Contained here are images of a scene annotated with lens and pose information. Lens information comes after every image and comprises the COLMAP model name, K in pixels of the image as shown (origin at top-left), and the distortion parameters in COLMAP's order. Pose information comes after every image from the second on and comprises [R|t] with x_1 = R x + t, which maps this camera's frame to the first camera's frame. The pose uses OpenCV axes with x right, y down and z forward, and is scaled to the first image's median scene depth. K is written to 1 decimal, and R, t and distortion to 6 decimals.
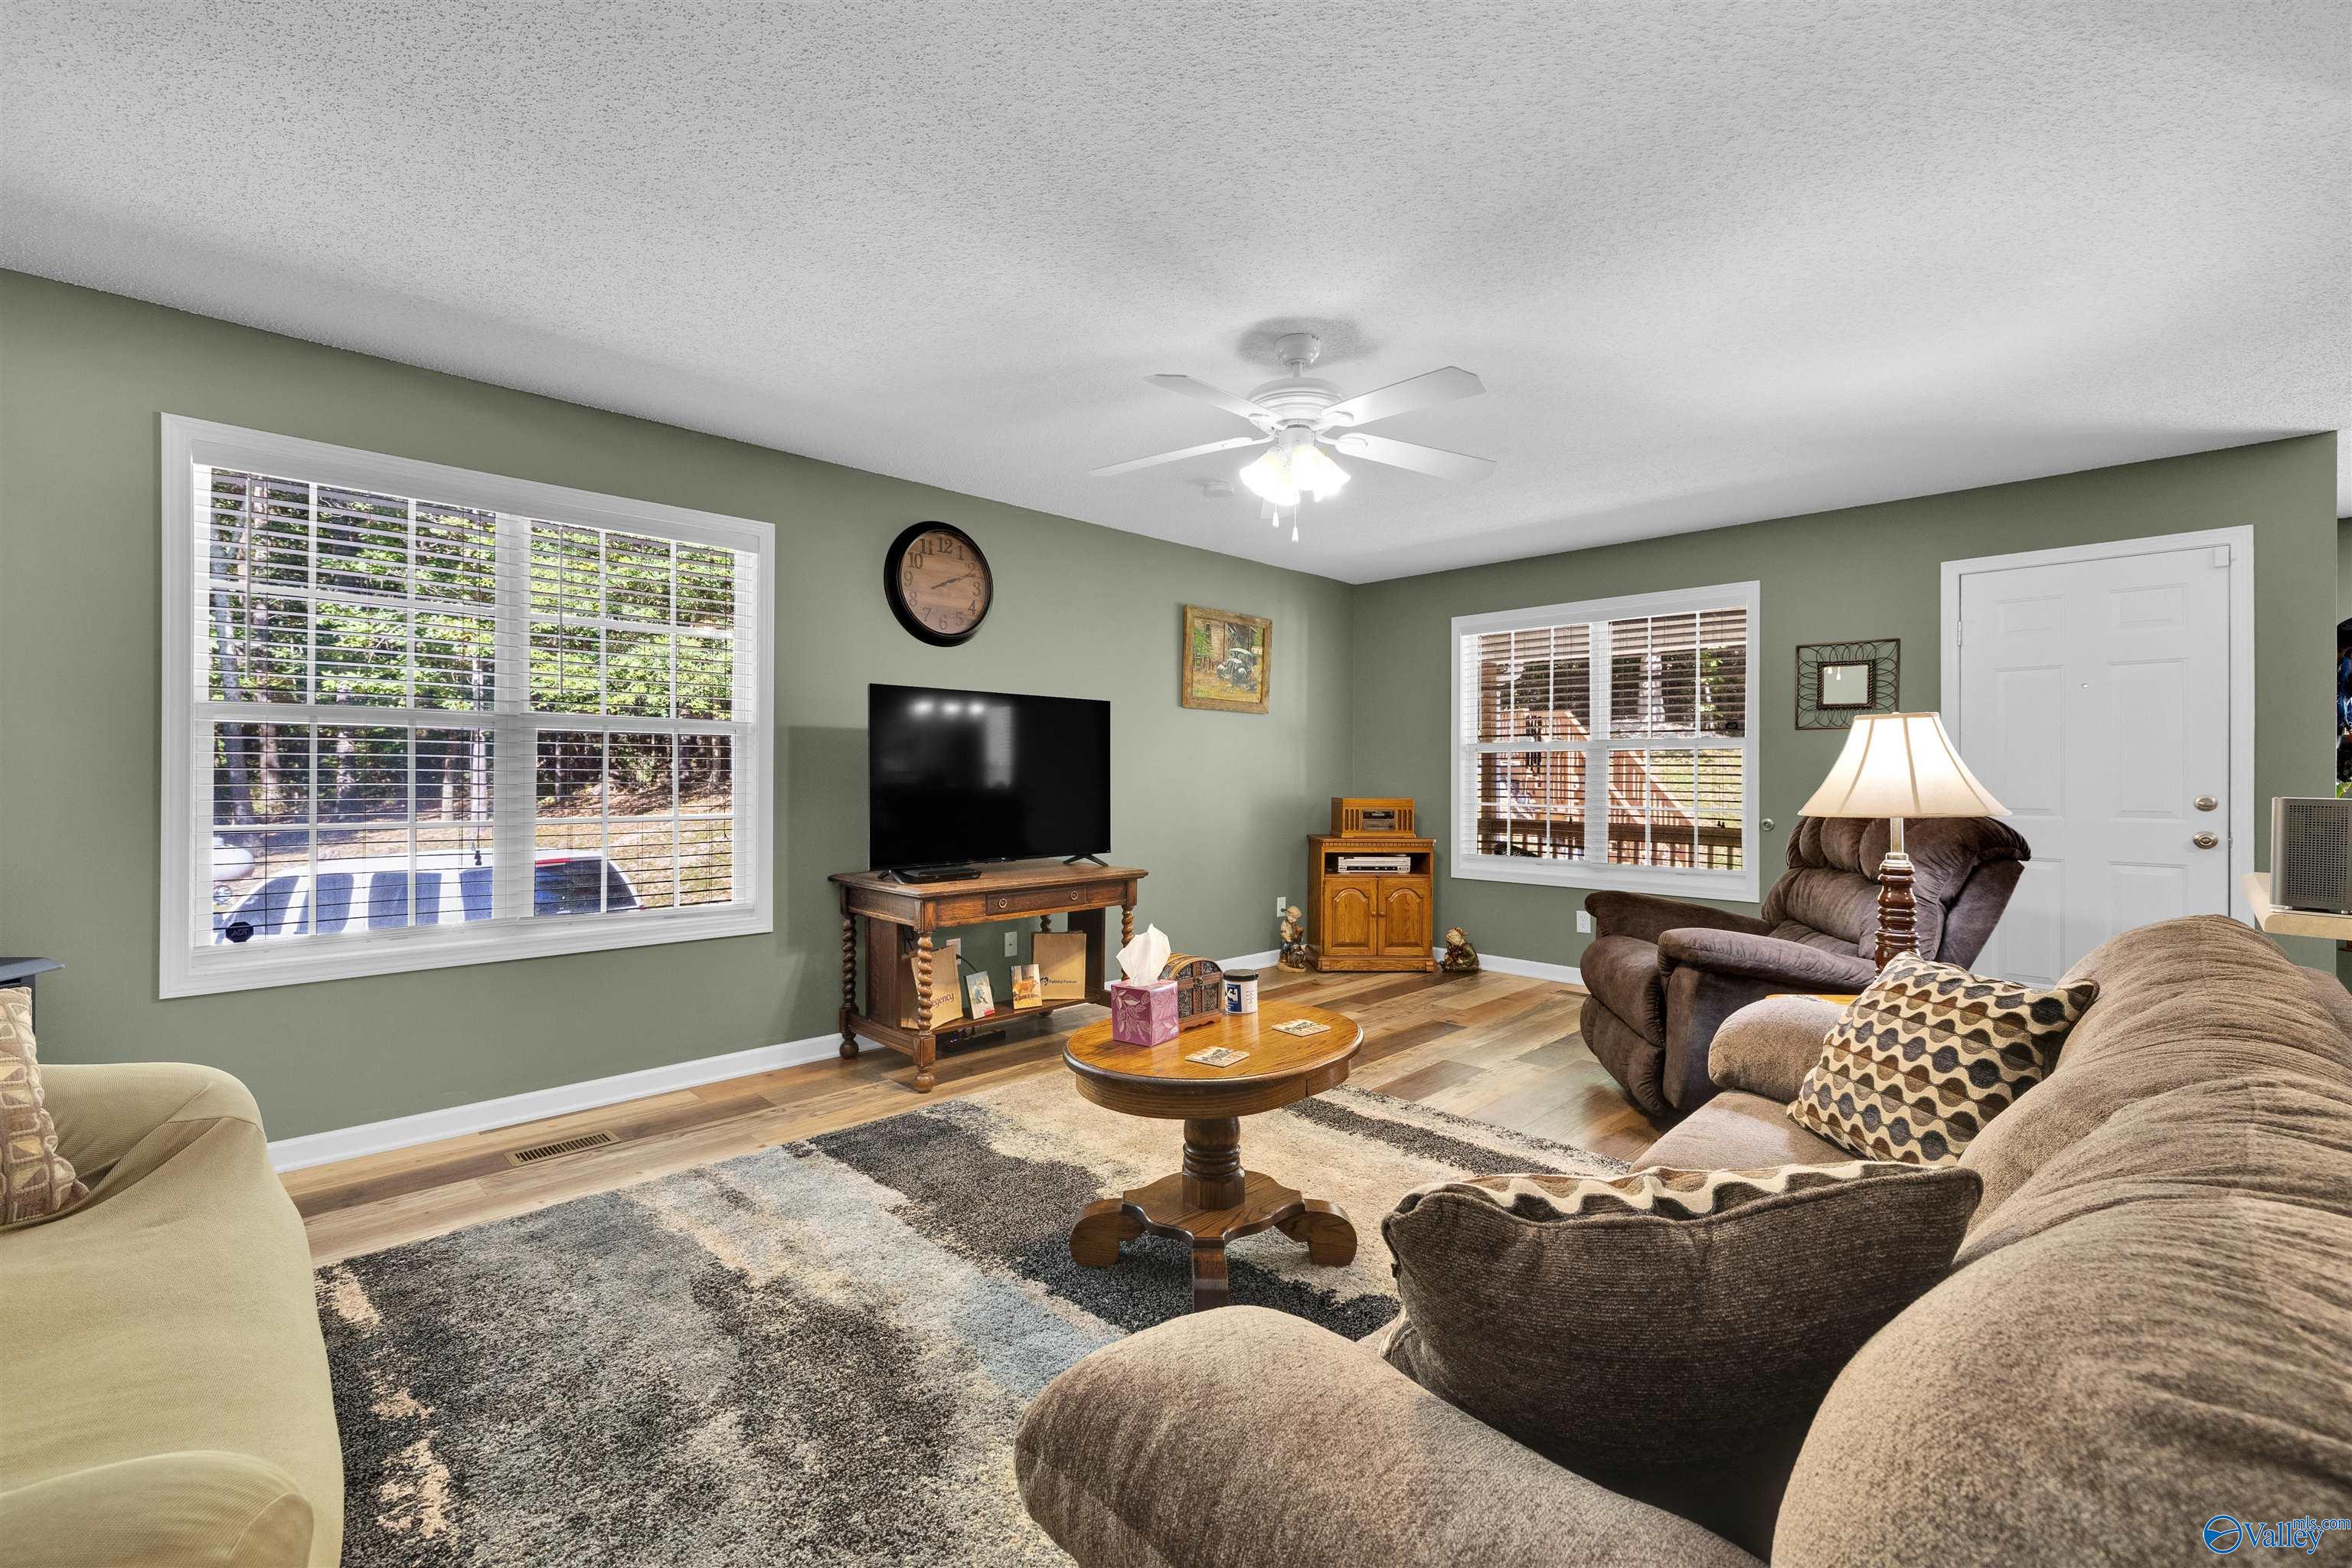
lens RADIAL K [[1008.8, 0, 1175.1], [0, 1008.8, 775.0], [0, 0, 1]] dist [0.005230, -0.000148]
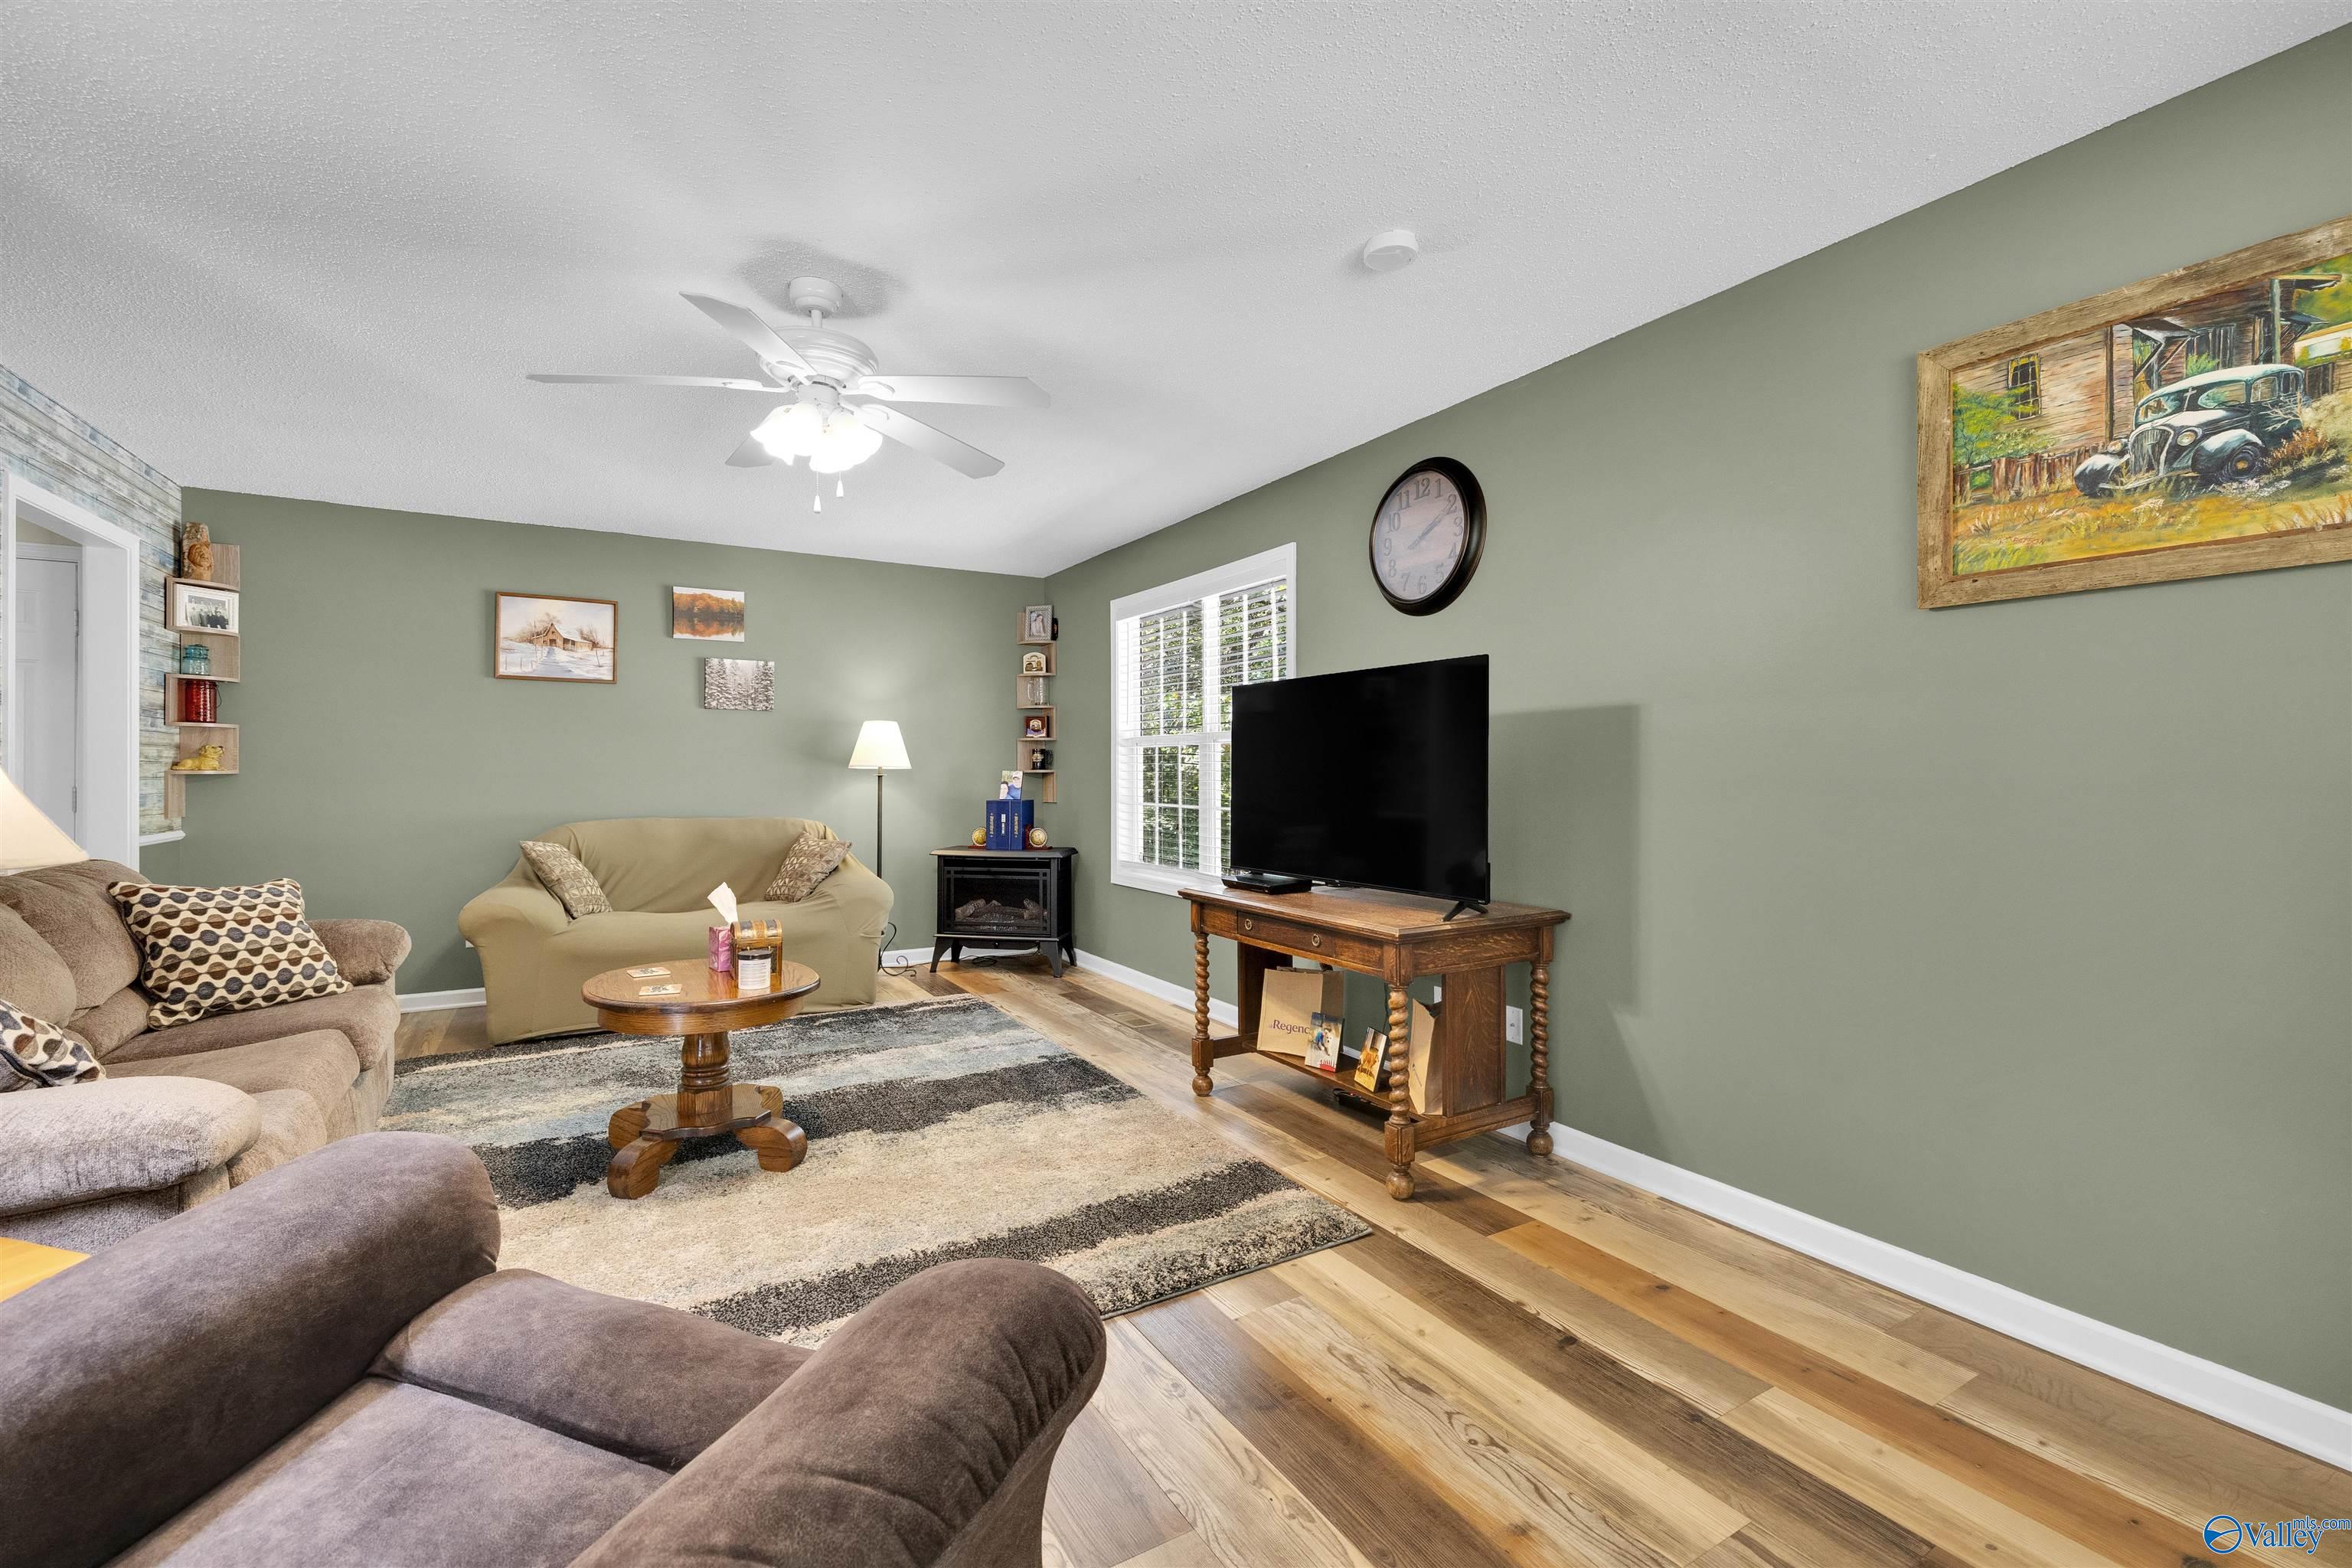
lens RADIAL K [[1008.8, 0, 1176.3], [0, 1008.8, 771.2], [0, 0, 1]] dist [0.005230, -0.000148]
pose [[-0.258109, -0.003700, -0.966109, 0.610448], [-0.001786, 0.999993, -0.003353, -0.000683], [0.966114, 0.000860, -0.258114, 1.046927]]
